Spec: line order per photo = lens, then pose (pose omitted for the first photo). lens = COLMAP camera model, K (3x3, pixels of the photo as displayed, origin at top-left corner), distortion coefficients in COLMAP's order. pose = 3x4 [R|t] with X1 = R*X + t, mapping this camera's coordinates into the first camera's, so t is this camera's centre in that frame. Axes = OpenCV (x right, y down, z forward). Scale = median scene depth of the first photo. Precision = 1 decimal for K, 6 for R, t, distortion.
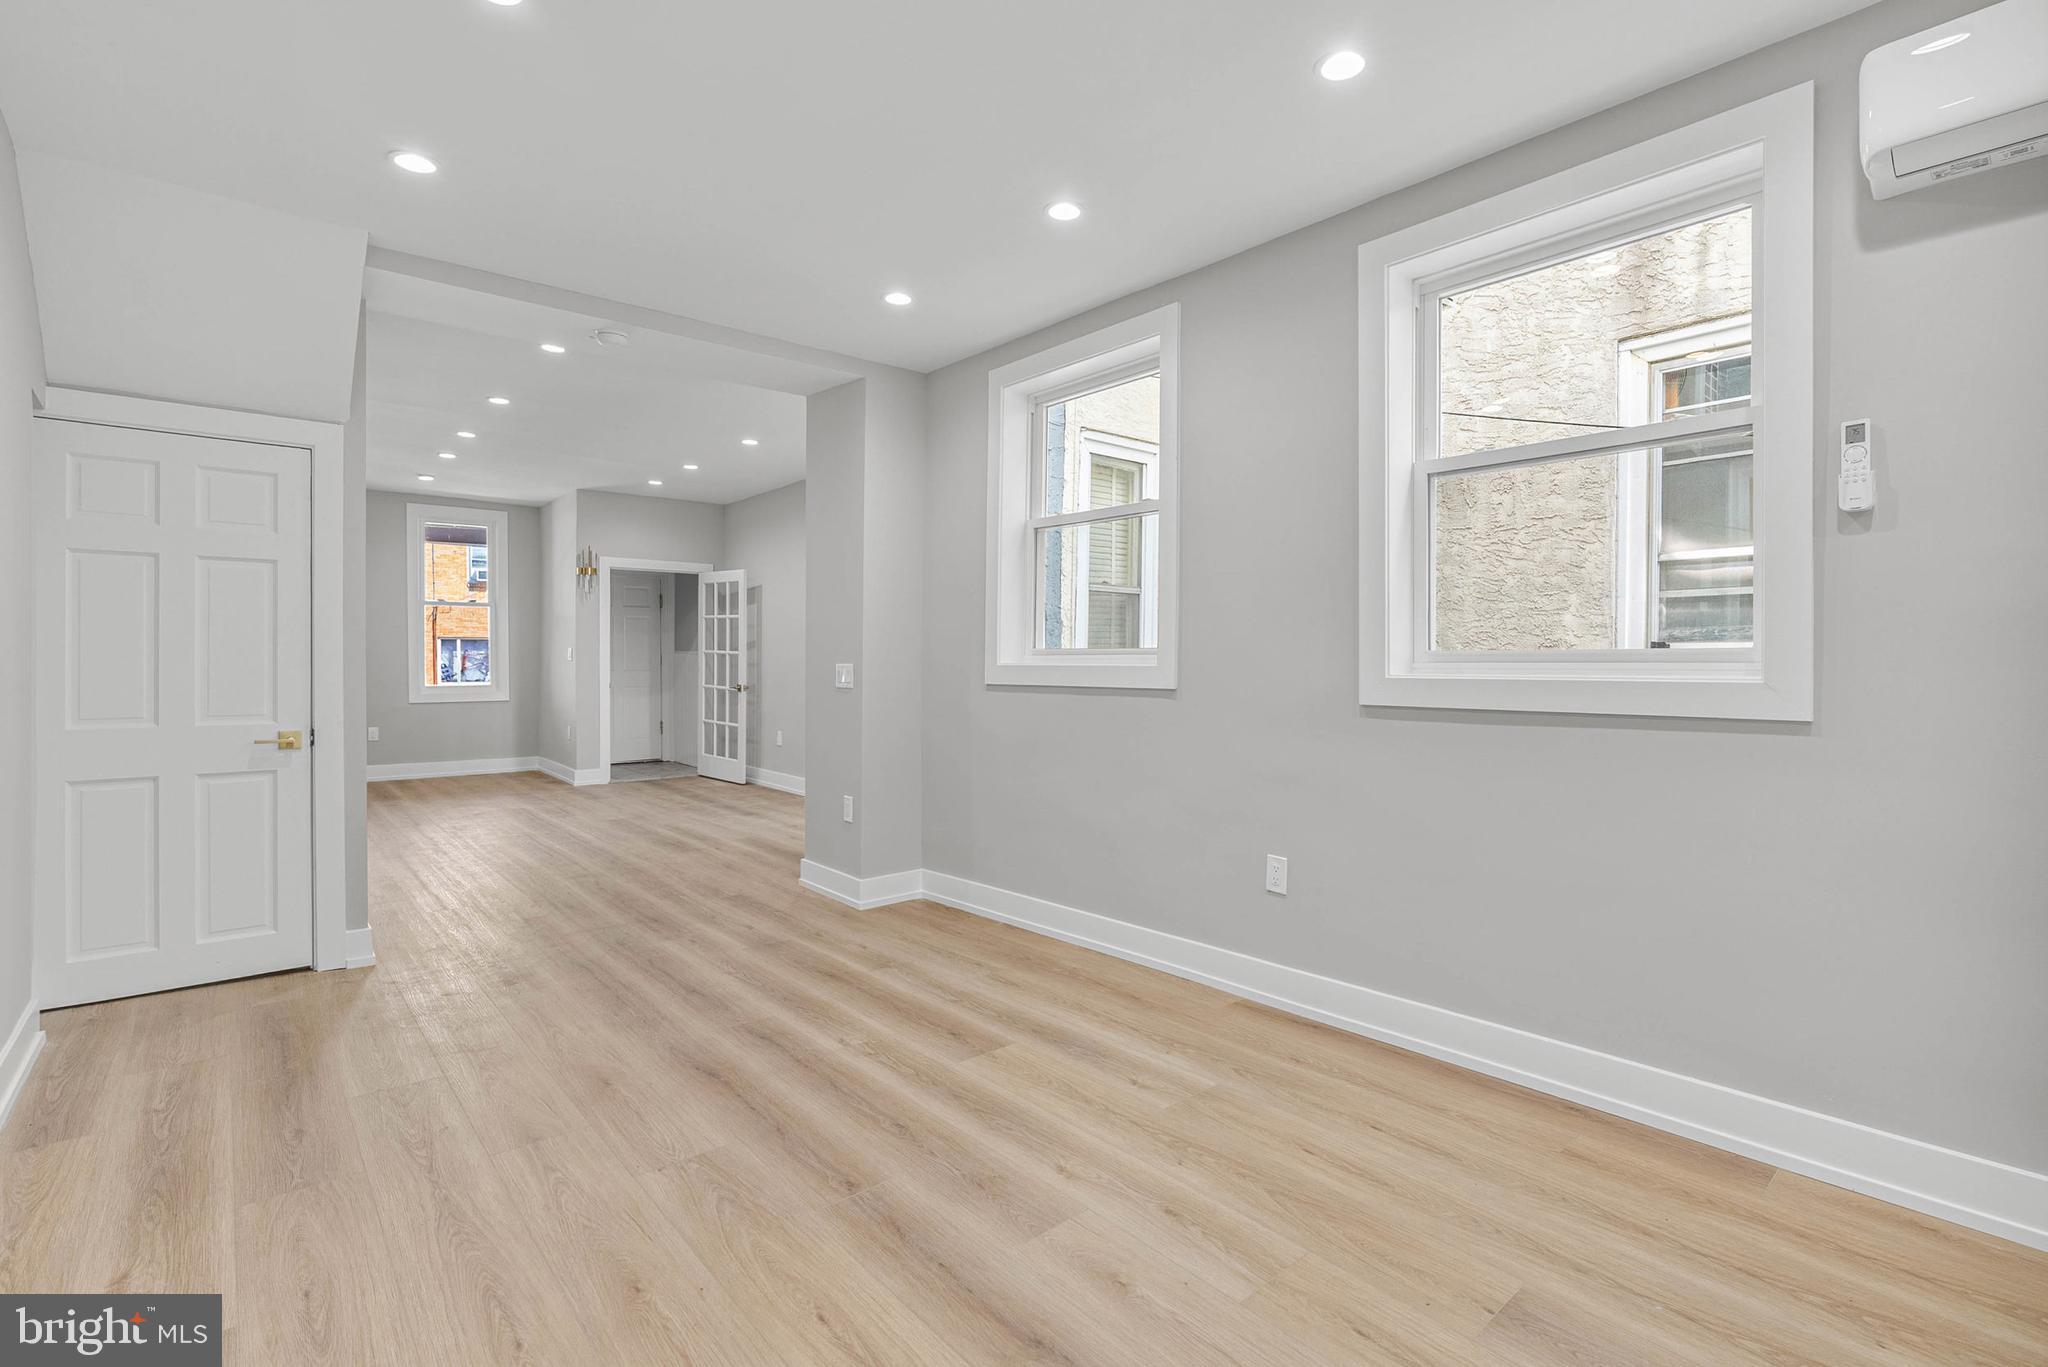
lens RADIAL K [[935.7, 0, 1033.5], [0, 935.7, 667.4], [0, 0, 1]] dist [-0.013411, 0.004532]
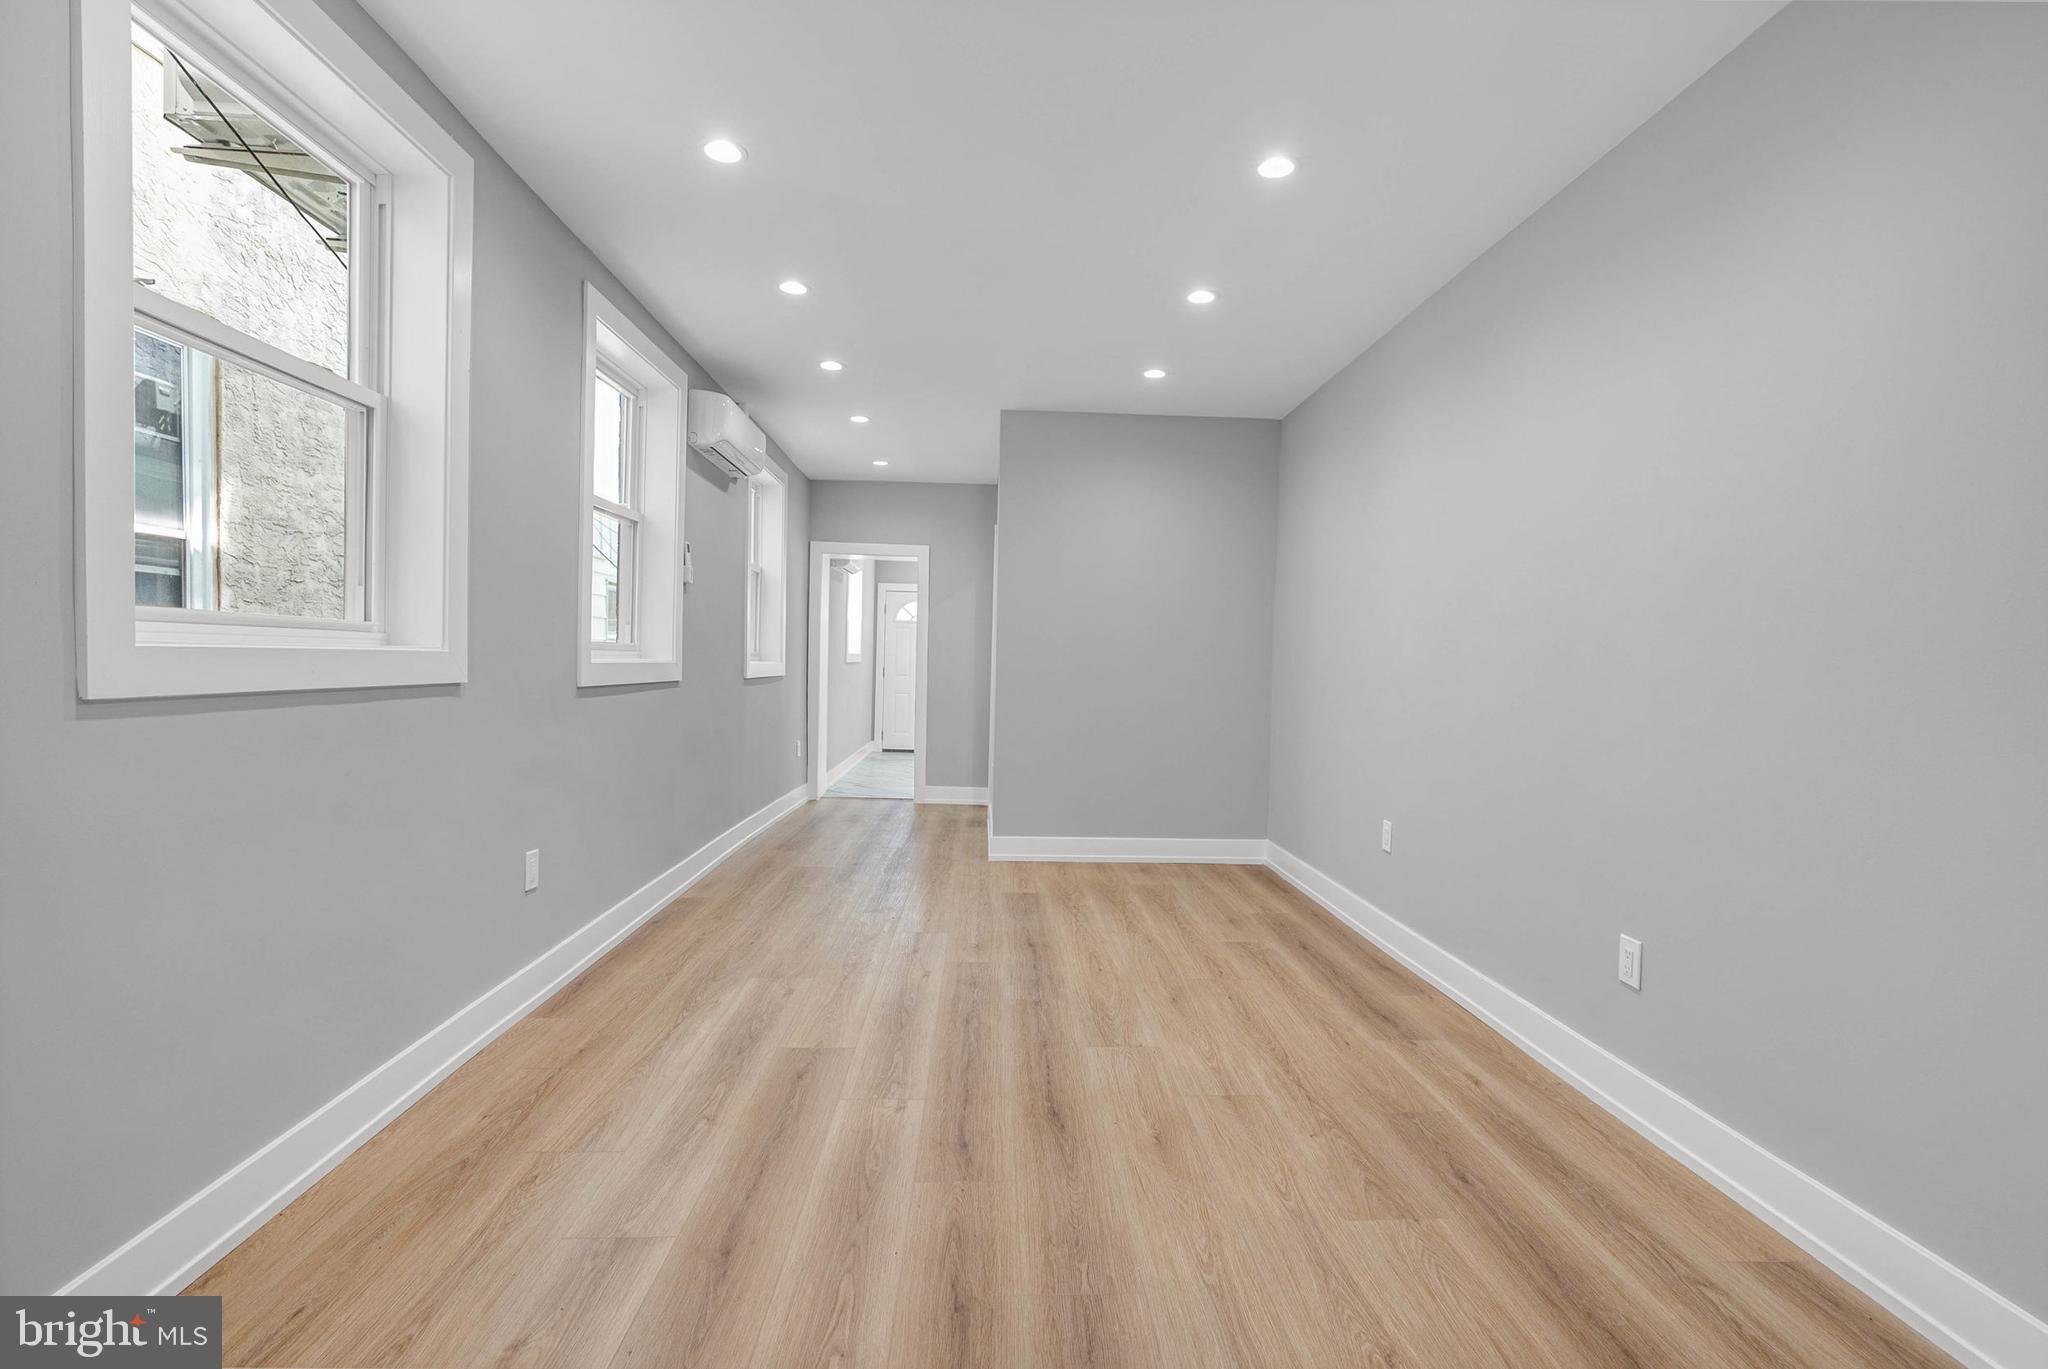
lens RADIAL K [[935.7, 0, 1029.4], [0, 935.7, 685.2], [0, 0, 1]] dist [-0.013411, 0.004532]
pose [[-0.782003, -0.033185, 0.622391, -0.876293], [-0.019219, 0.999391, 0.029139, -0.006979], [-0.622979, 0.010825, -0.782164, 1.718182]]
